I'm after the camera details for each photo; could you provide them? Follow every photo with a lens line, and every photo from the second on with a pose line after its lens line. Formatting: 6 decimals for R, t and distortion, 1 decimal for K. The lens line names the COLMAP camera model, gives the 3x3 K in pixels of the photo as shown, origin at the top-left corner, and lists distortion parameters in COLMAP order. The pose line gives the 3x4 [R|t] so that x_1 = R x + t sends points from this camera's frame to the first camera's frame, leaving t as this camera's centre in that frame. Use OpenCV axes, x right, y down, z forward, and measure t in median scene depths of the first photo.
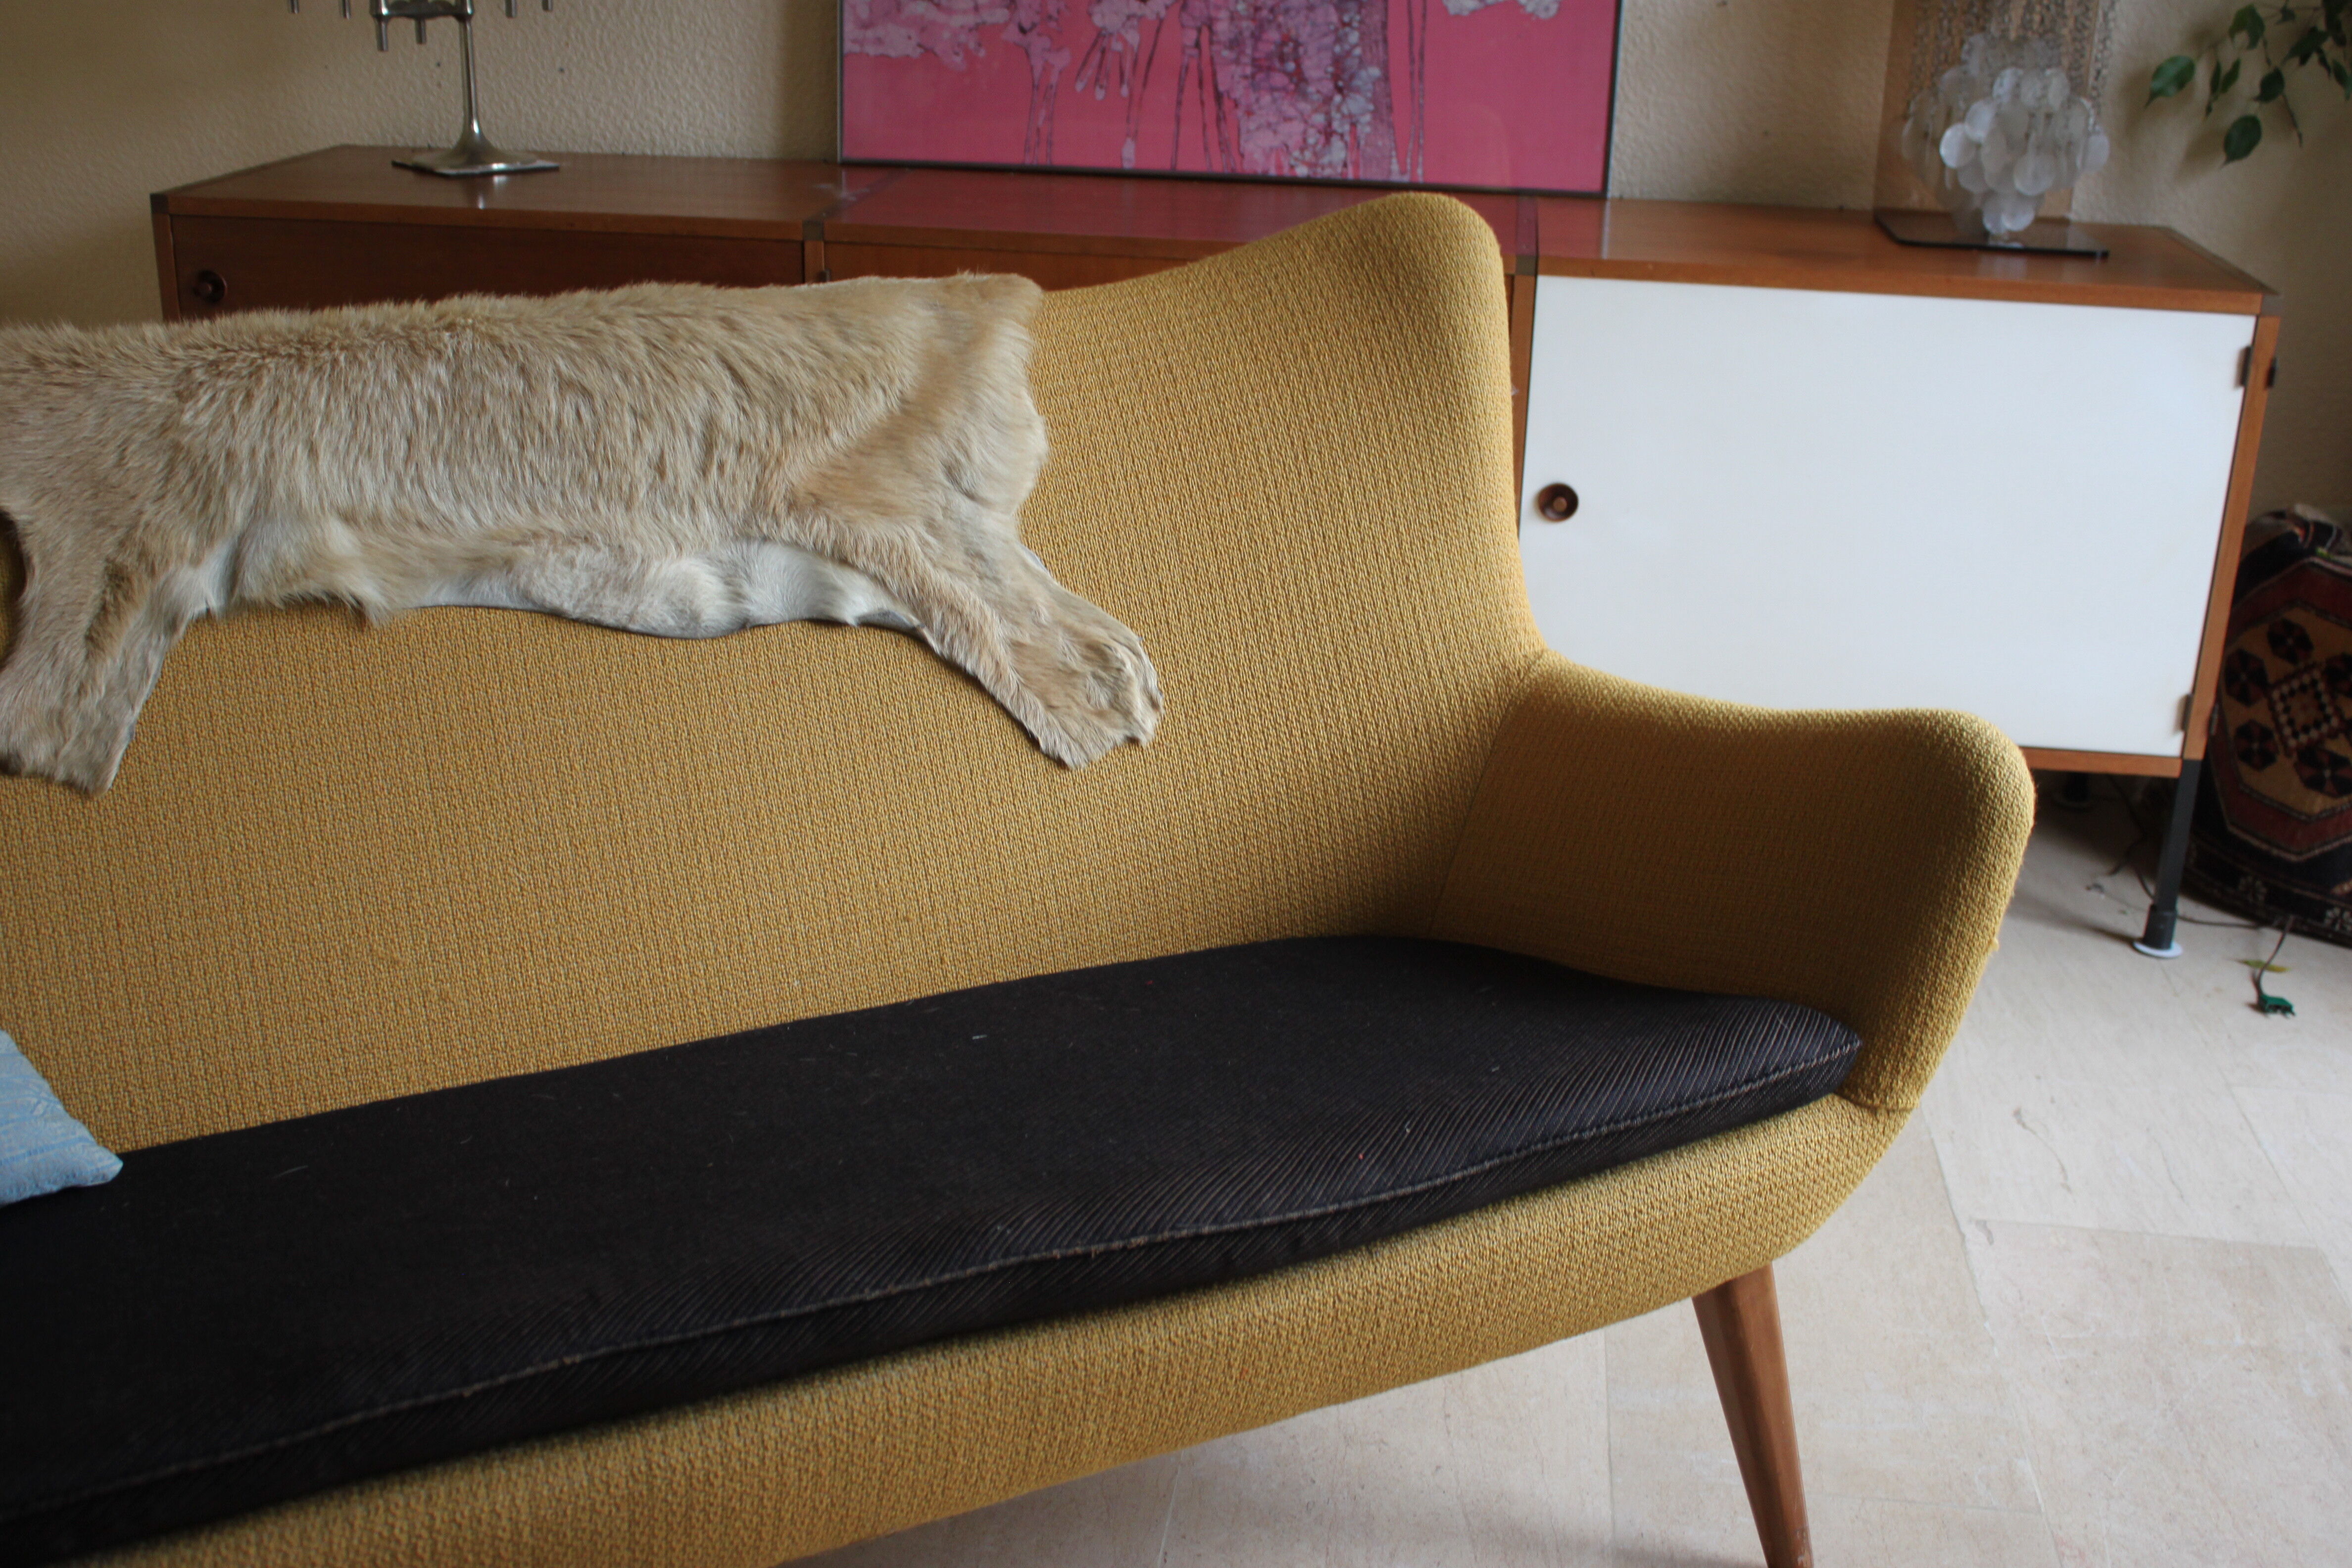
lens RADIAL K [[2464.4, 0, 1176.0], [0, 2464.4, 784.0], [0, 0, 1]] dist [-0.145425, 0.174768]
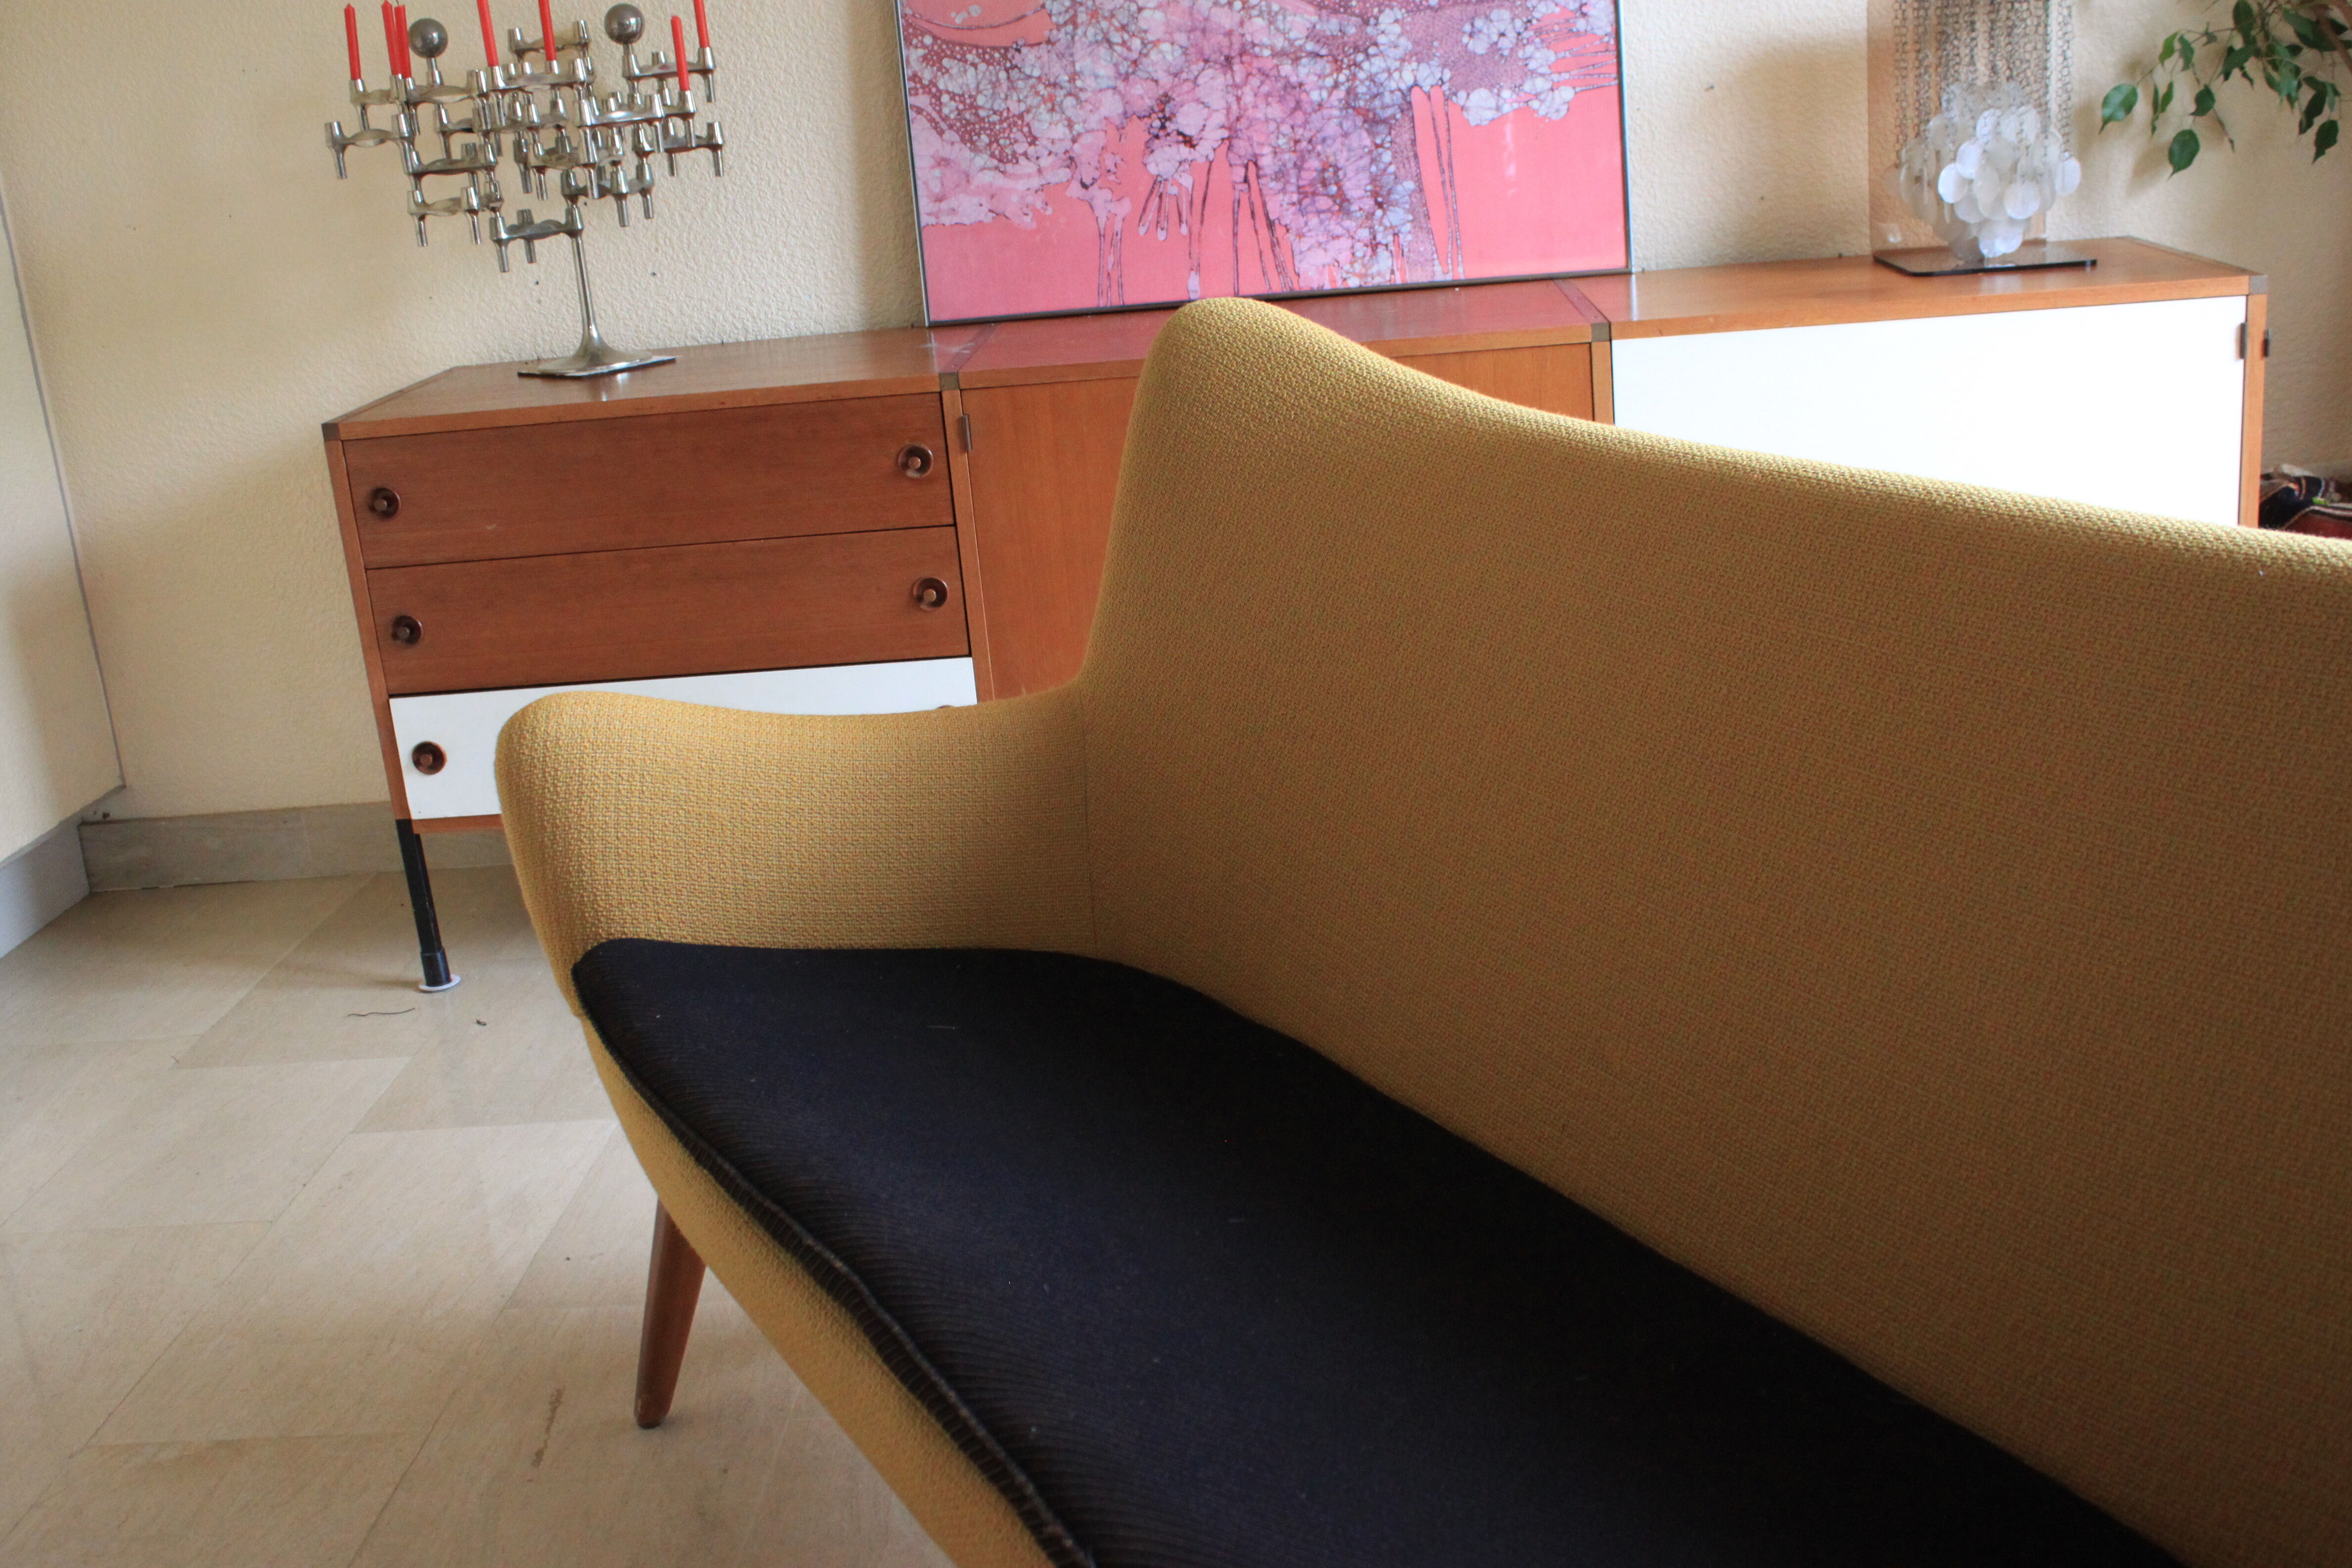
lens RADIAL K [[2394.7, 0, 1176.0], [0, 2394.7, 784.0], [0, 0, 1]] dist [-0.146291, 0.159127]
pose [[0.990471, -0.130293, 0.044611, -0.106175], [0.132836, 0.989333, -0.059783, 0.025820], [-0.036346, 0.065139, 0.997214, -0.048903]]
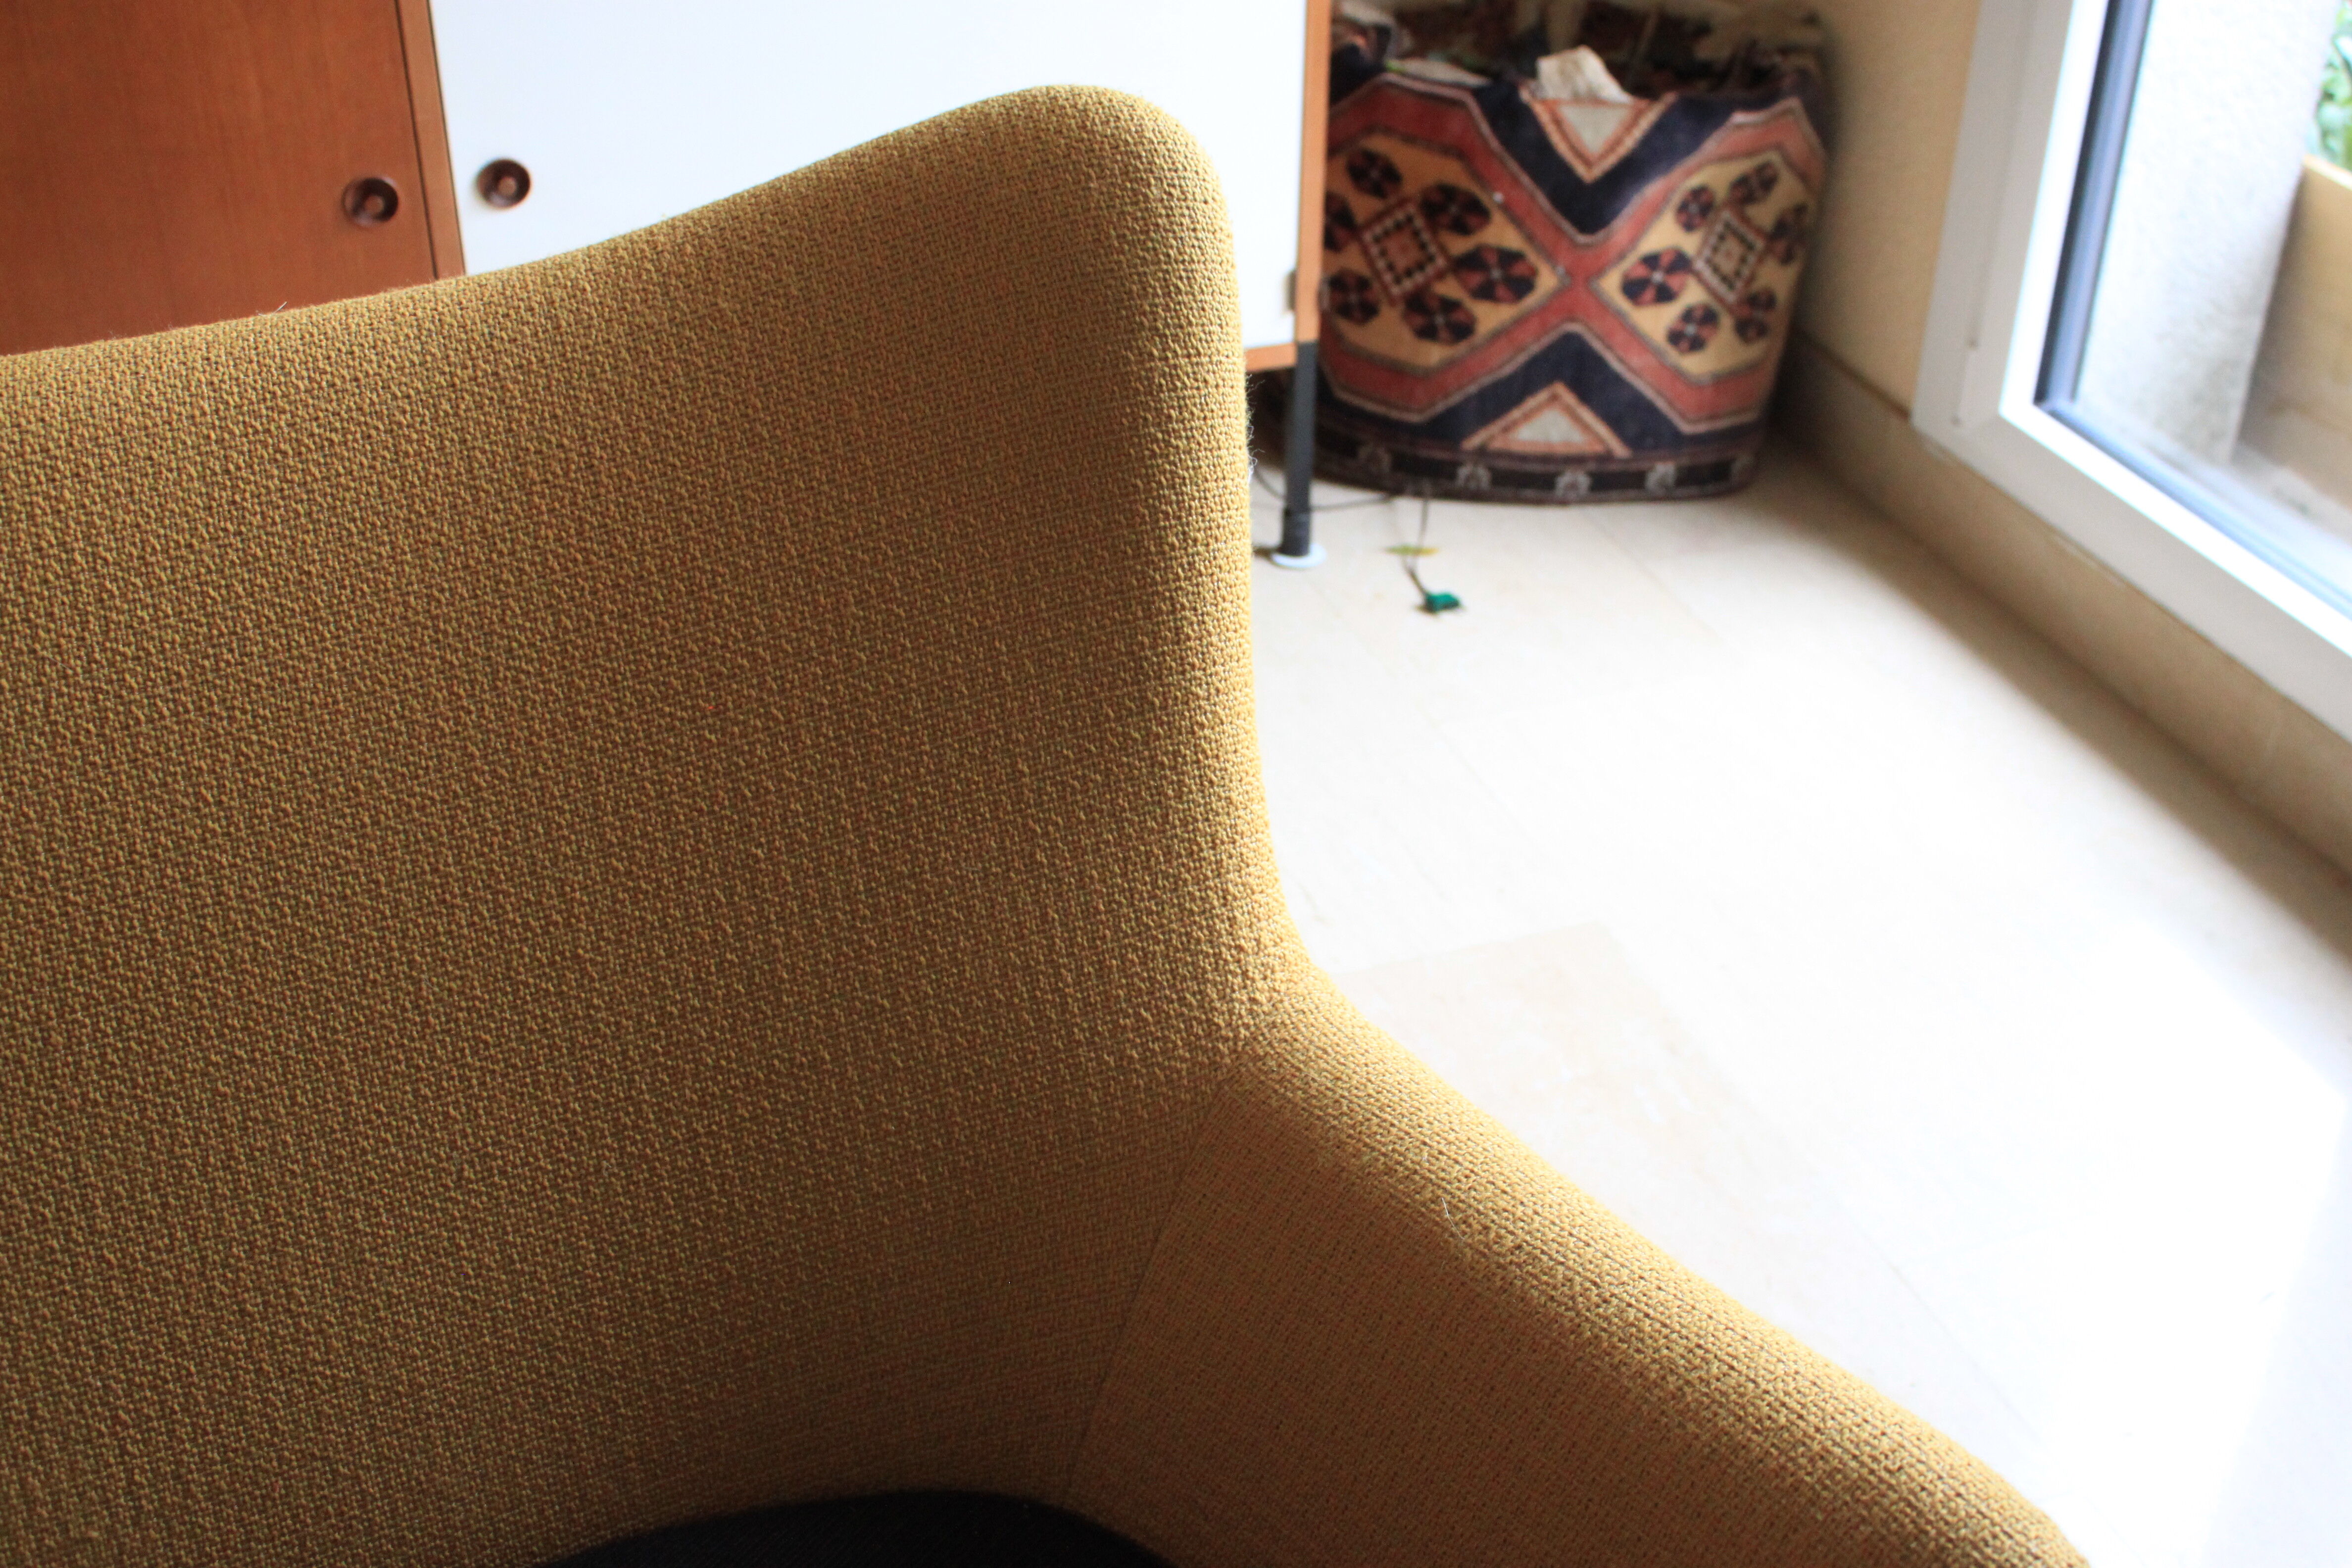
lens RADIAL K [[2630.3, 0, 1172.5], [0, 2630.3, 737.6], [0, 0, 1]] dist [-0.074055, 0.008120]
pose [[0.886865, -0.259445, 0.382306, -0.011438], [0.179586, 0.955959, 0.232145, -0.089814], [-0.425698, -0.137225, 0.894400, 0.151536]]
